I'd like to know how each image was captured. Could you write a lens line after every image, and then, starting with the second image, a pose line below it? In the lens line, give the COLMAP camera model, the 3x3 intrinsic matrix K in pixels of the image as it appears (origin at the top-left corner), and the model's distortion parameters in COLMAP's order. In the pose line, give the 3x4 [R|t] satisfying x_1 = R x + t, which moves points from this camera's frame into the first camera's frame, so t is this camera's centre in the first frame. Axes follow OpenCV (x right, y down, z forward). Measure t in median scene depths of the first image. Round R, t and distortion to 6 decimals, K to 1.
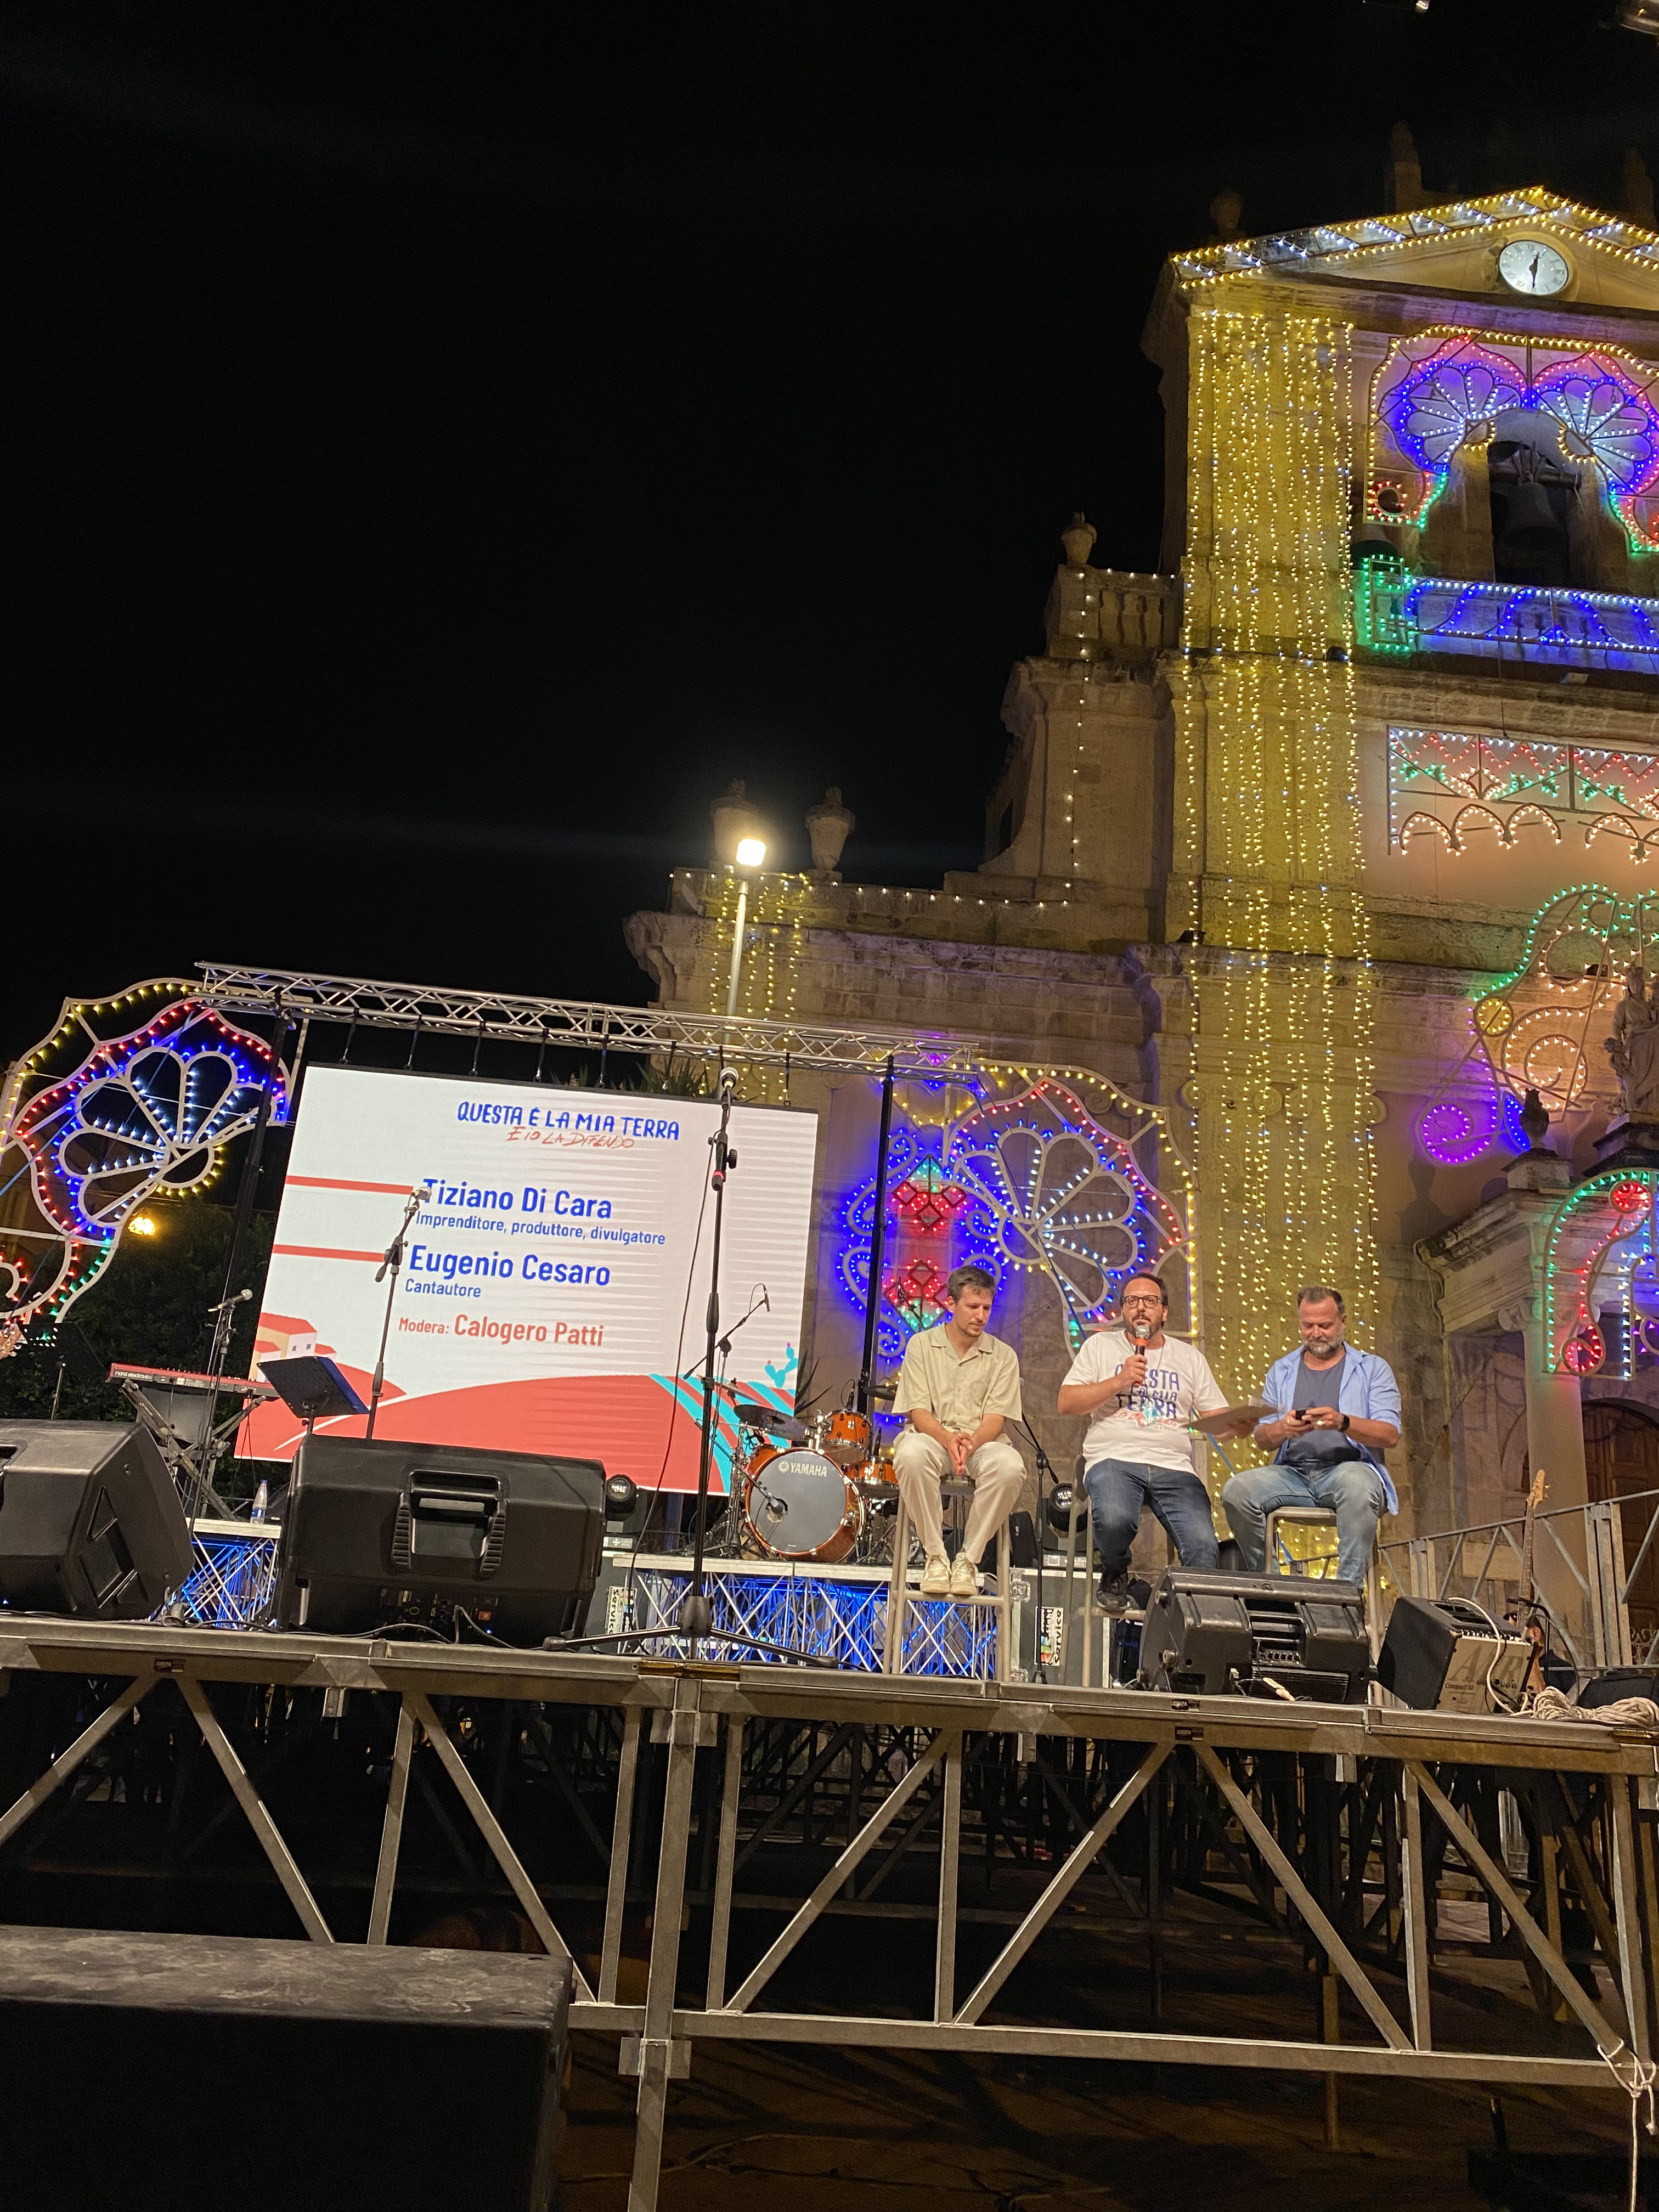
lens RADIAL K [[1661.9, 0, 837.4], [0, 1661.9, 1085.5], [0, 0, 1]] dist [0.134487, -0.309700]
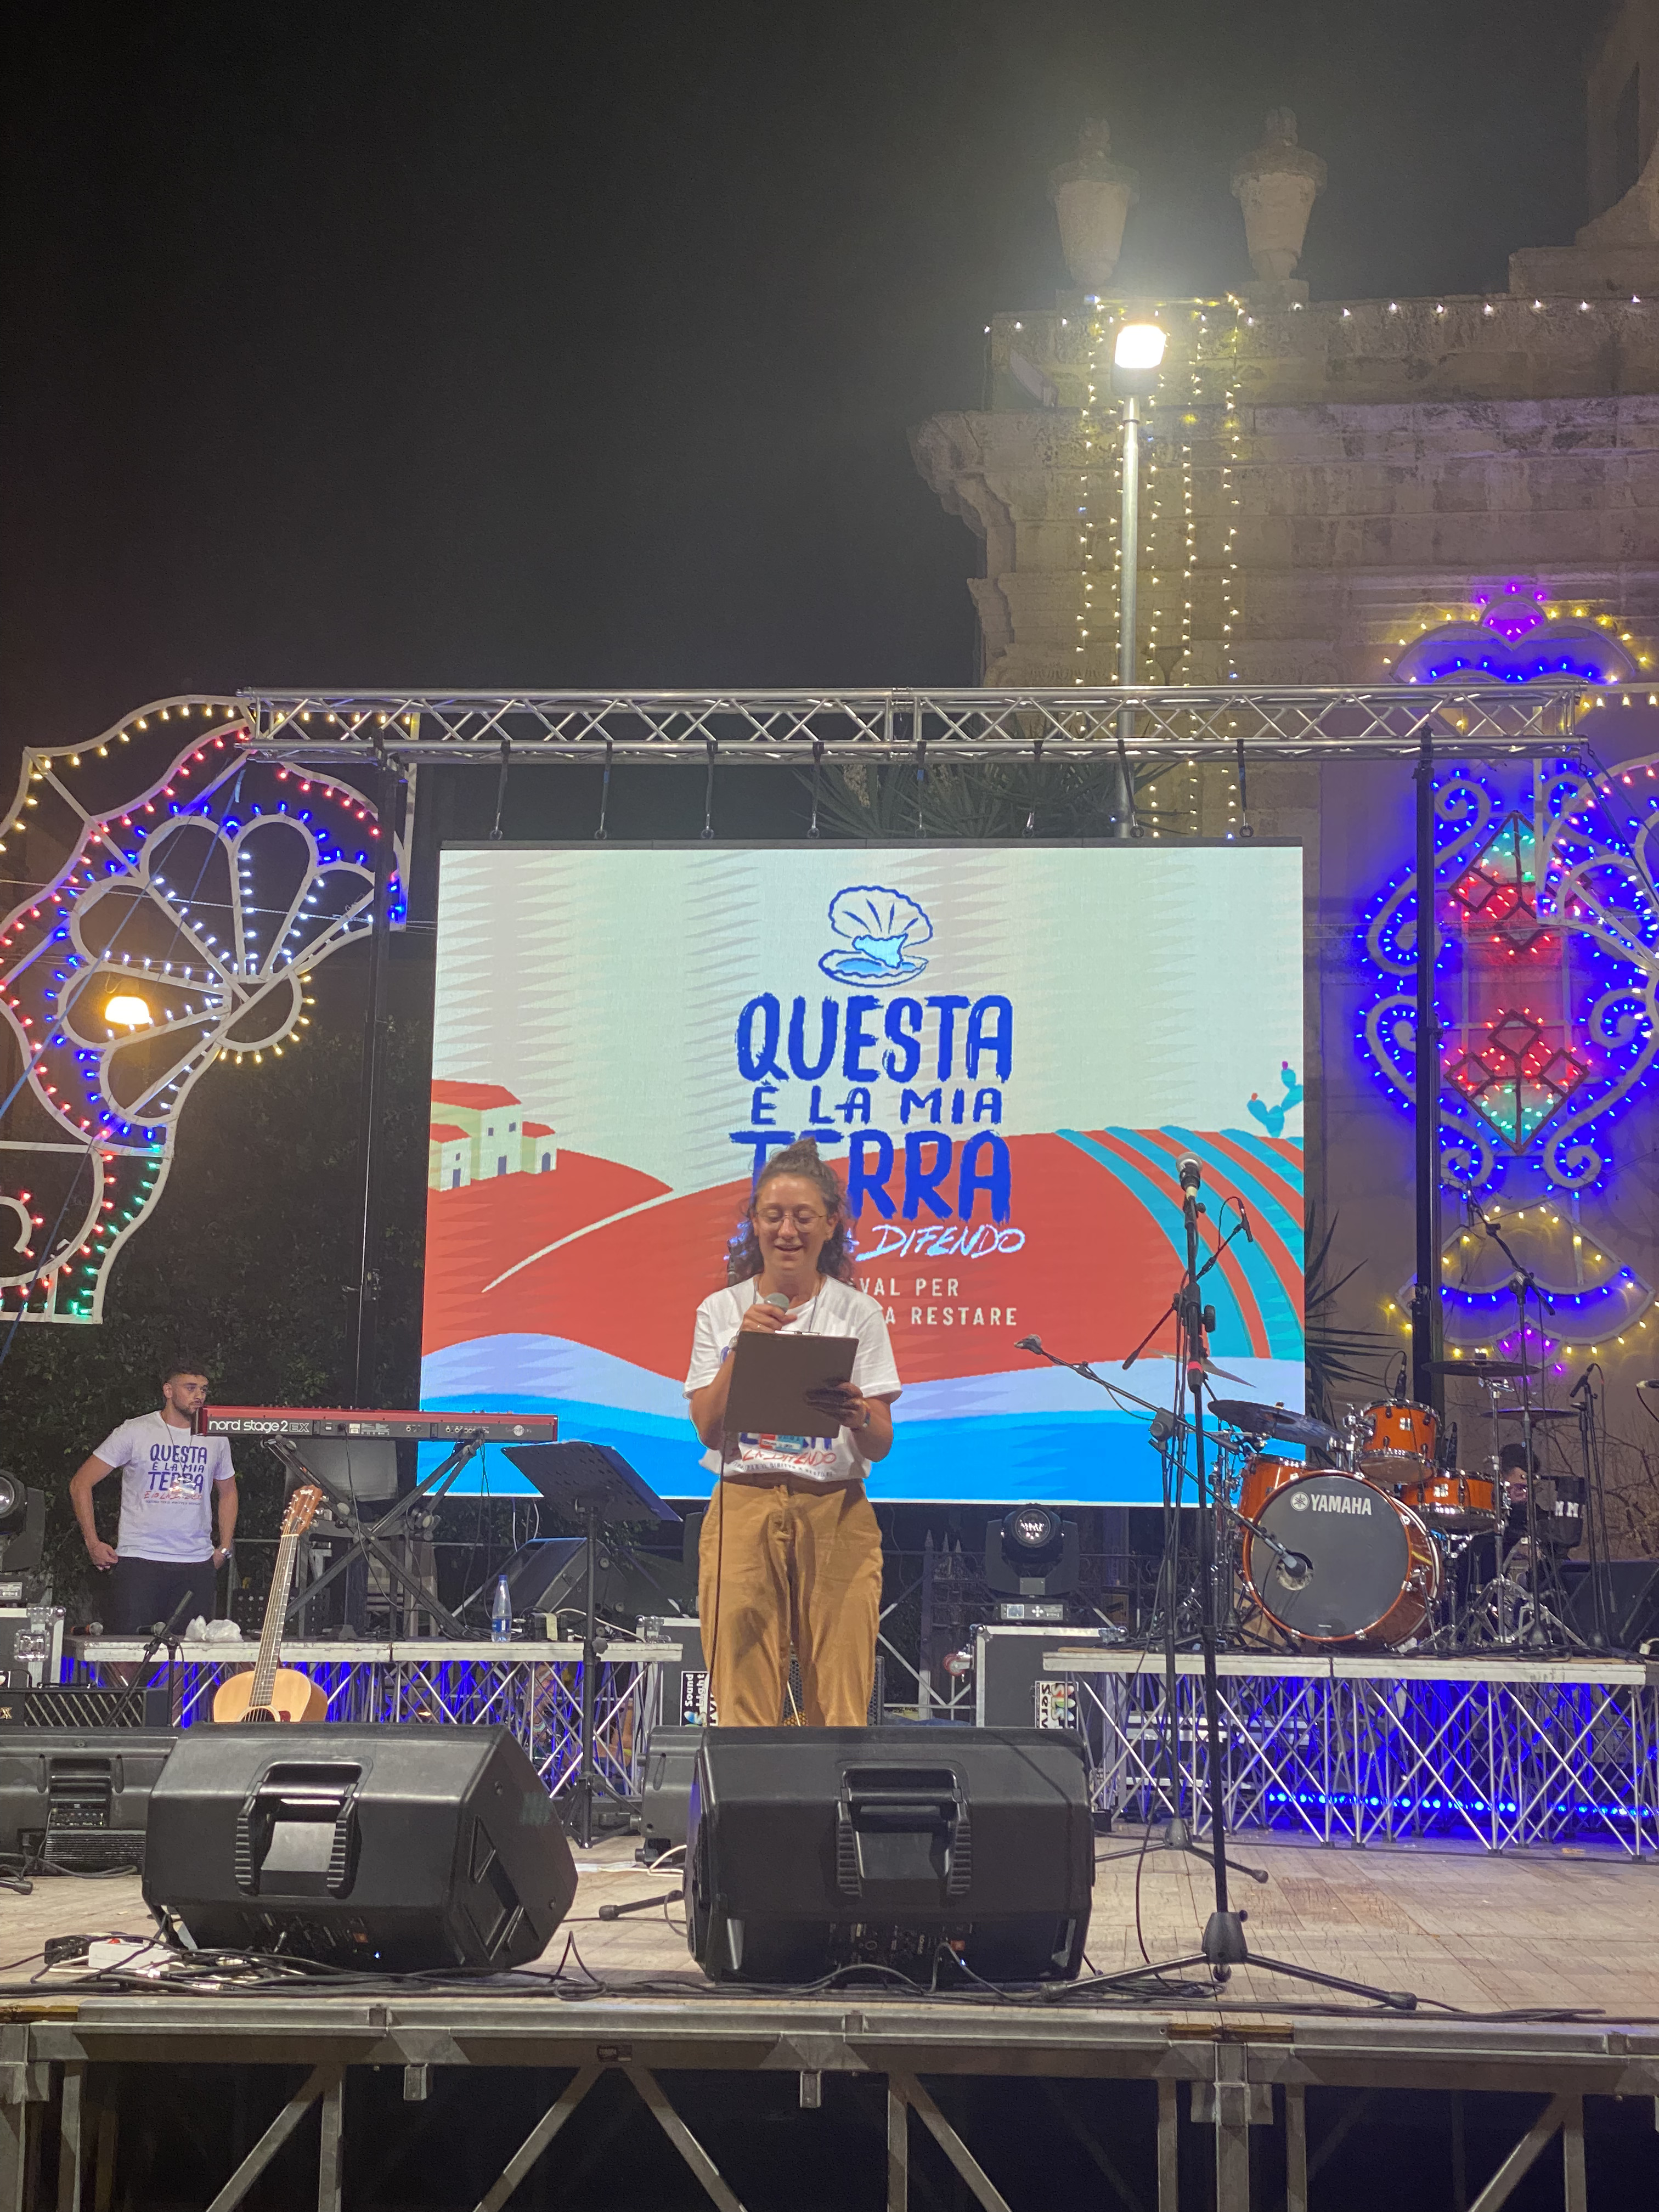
lens RADIAL K [[3253.2, 0, 826.9], [0, 3253.2, 1097.5], [0, 0, 1]] dist [0.124091, -0.016330]
pose [[0.983129, -0.080741, -0.164130, 0.003232], [0.107322, 0.981242, 0.160144, -0.066031], [0.148121, -0.175057, 0.973353, -0.088271]]
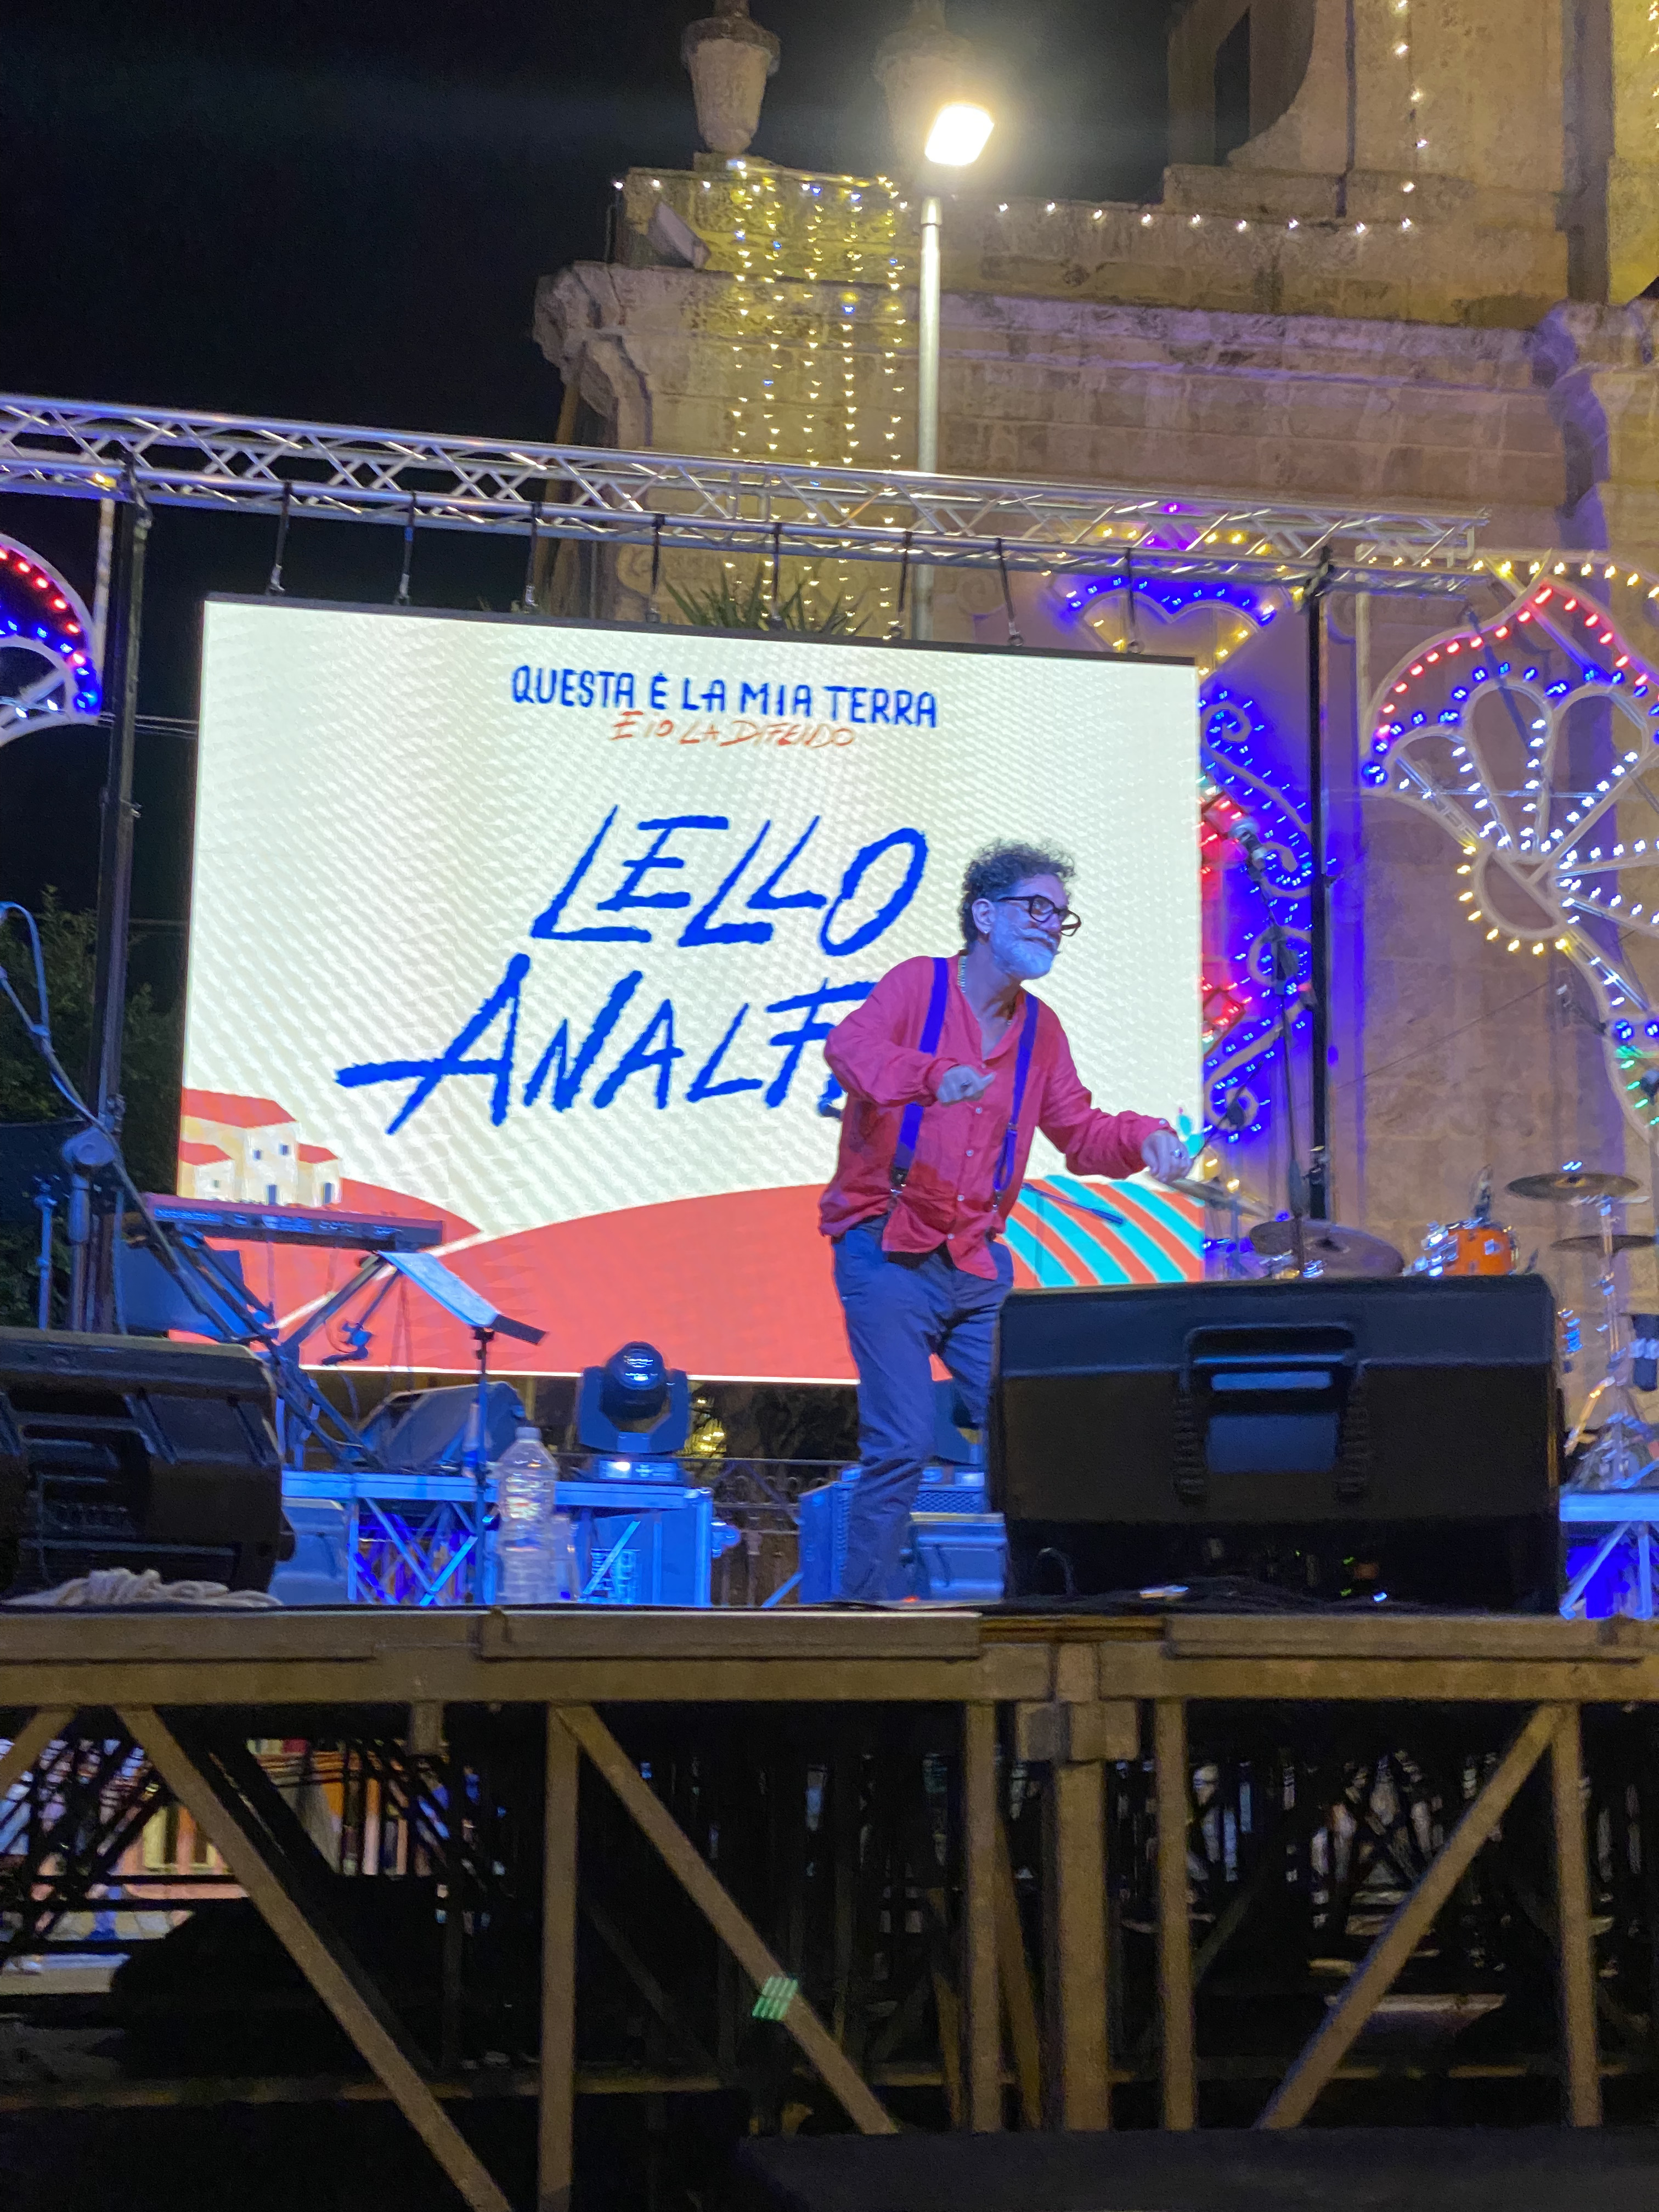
lens RADIAL K [[3266.5, 0, 870.8], [0, 3266.5, 1042.3], [0, 0, 1]] dist [0.242985, -0.579427]
pose [[0.994326, -0.045021, 0.096382, -0.150162], [0.031838, 0.990444, 0.134192, -0.005078], [-0.101503, -0.130362, 0.986257, -0.005955]]
